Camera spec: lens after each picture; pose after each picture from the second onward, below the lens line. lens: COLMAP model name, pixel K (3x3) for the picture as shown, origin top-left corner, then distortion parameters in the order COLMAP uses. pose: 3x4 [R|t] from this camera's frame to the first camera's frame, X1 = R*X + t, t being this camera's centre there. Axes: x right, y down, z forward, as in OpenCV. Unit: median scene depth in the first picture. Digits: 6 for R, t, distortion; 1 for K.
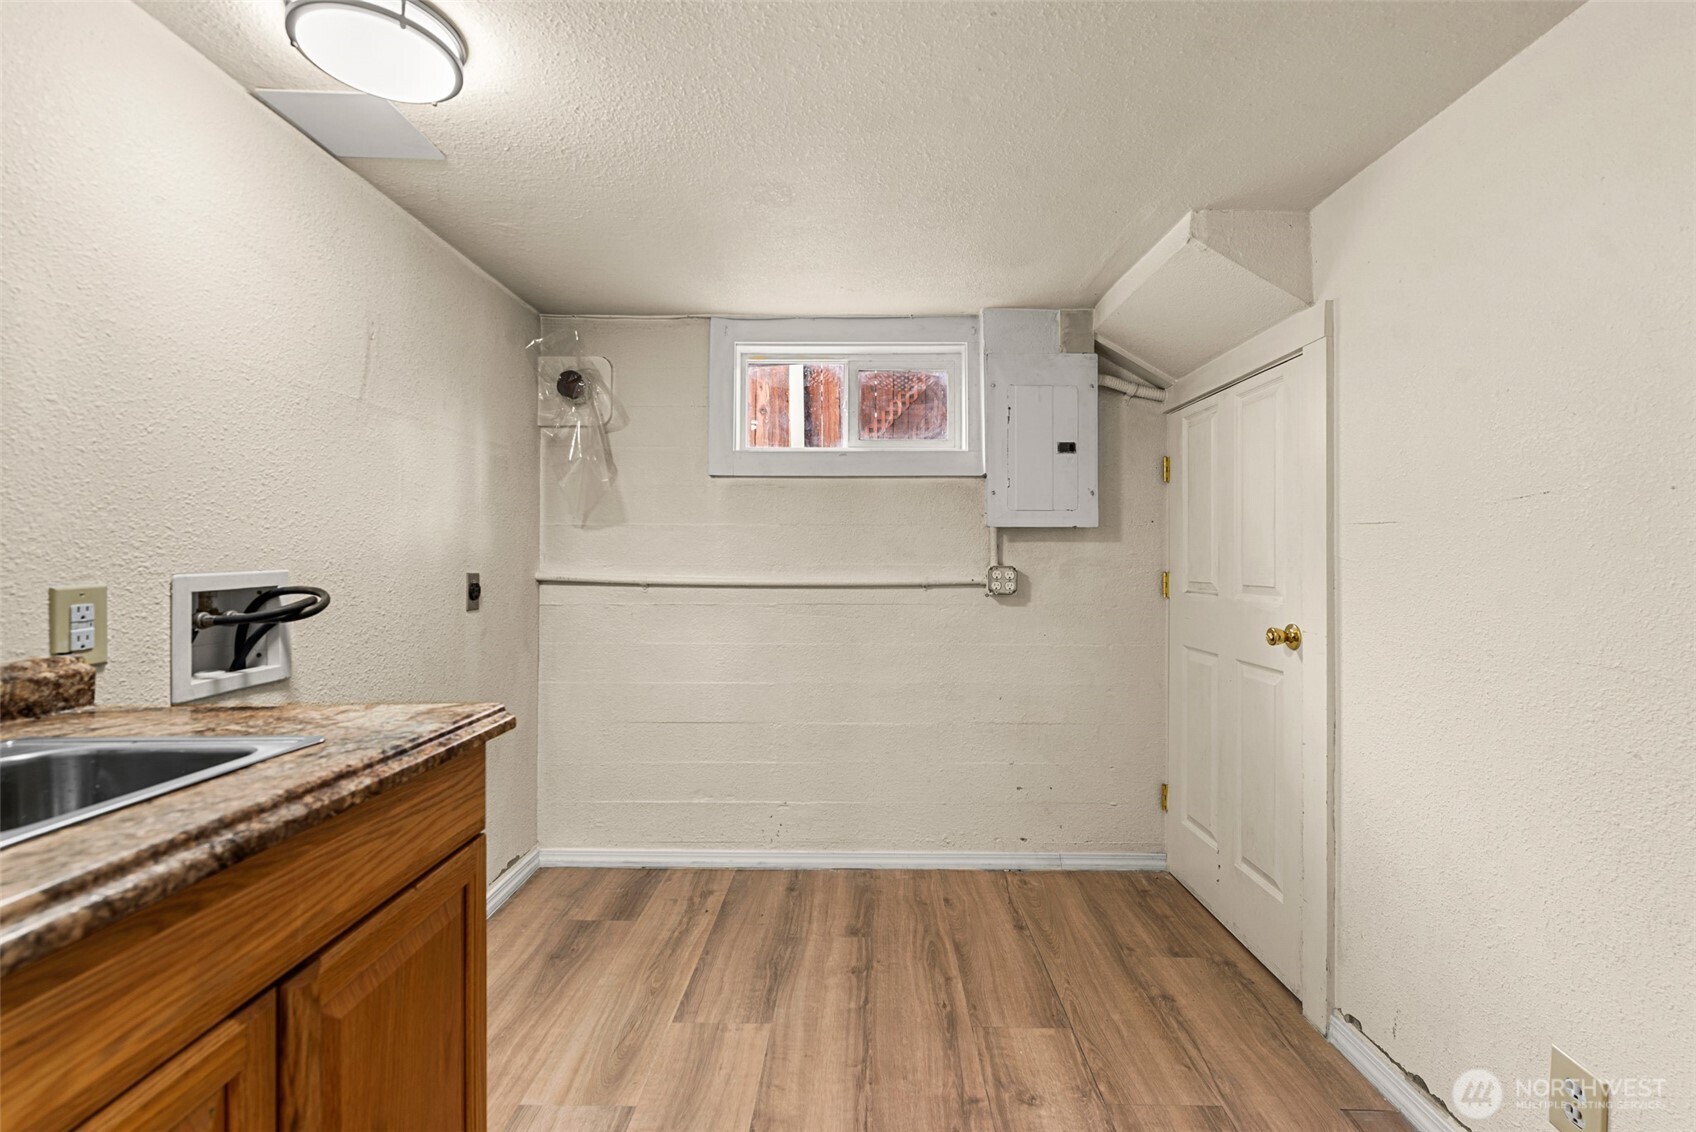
lens RADIAL K [[750.4, 0, 852.7], [0, 750.4, 572.4], [0, 0, 1]] dist [0.001964, -0.000115]
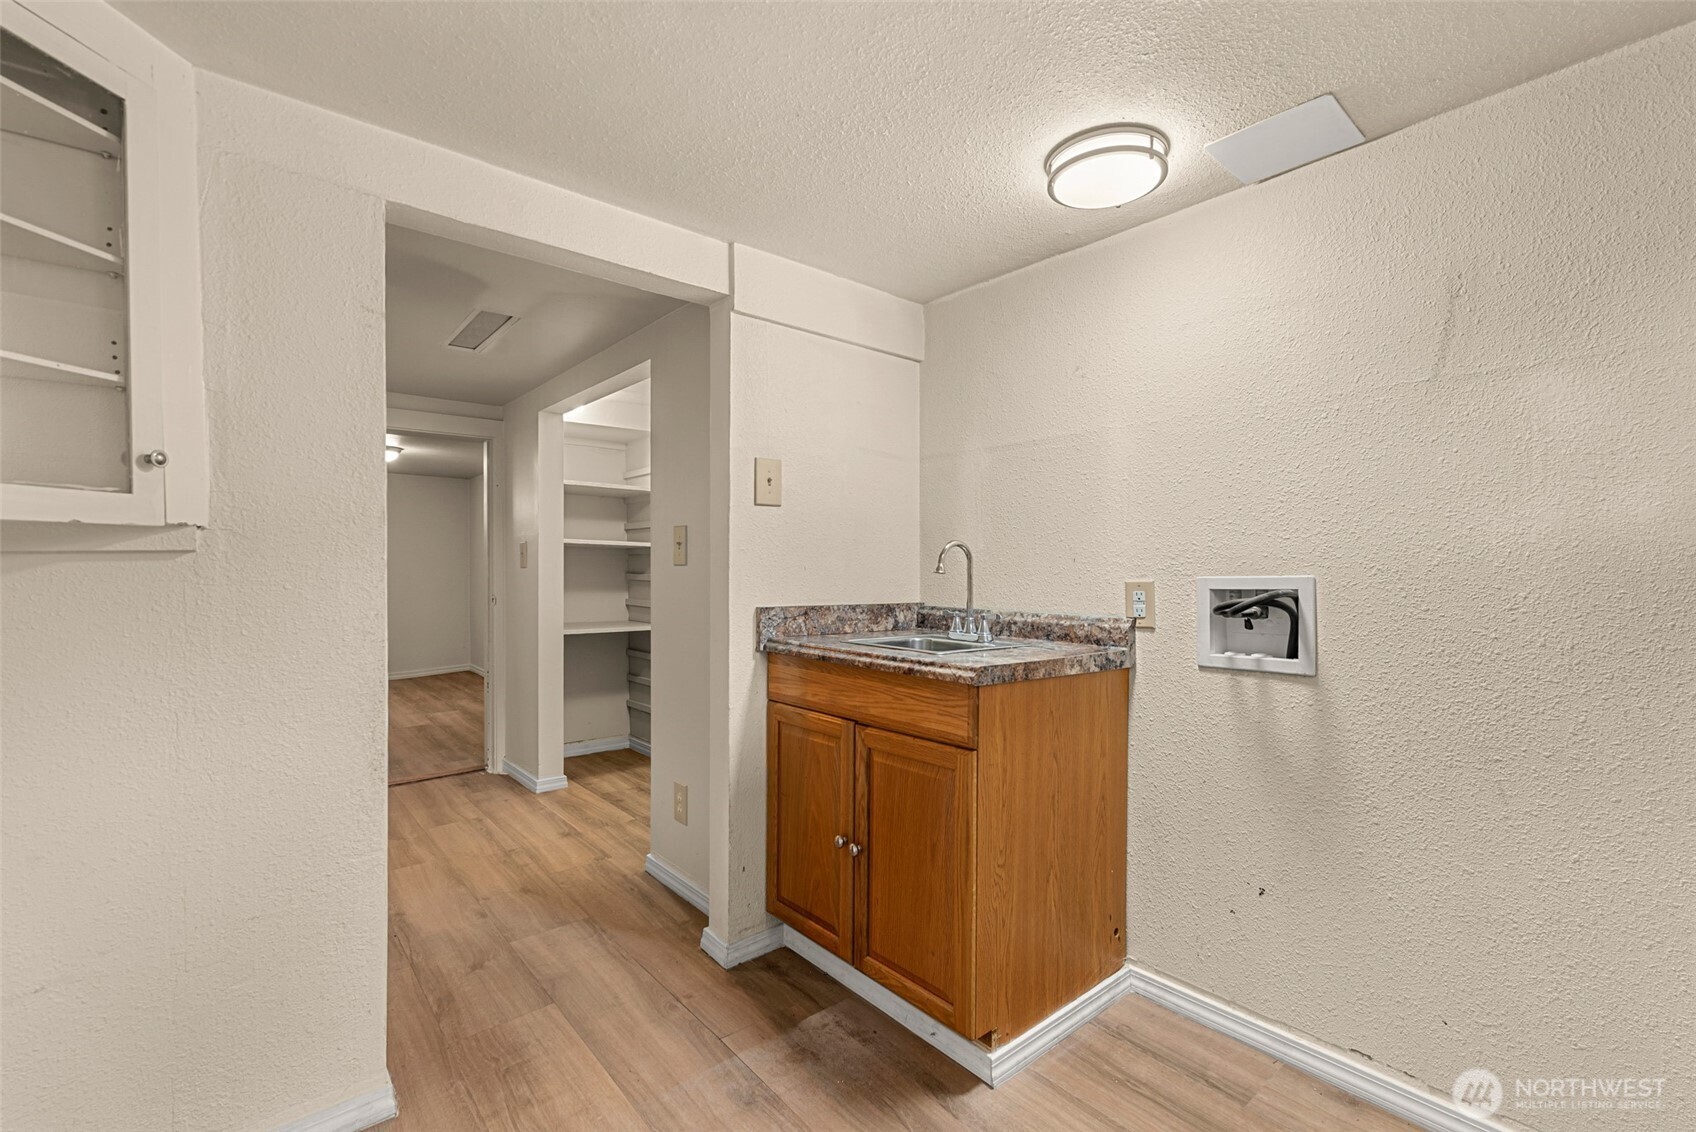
lens RADIAL K [[750.4, 0, 852.7], [0, 750.4, 572.4], [0, 0, 1]] dist [0.001964, -0.000115]
pose [[-0.757899, 0.002404, -0.652367, 0.660320], [-0.014356, 0.999690, 0.020362, -0.029363], [0.652213, 0.024798, -0.757630, 2.003532]]
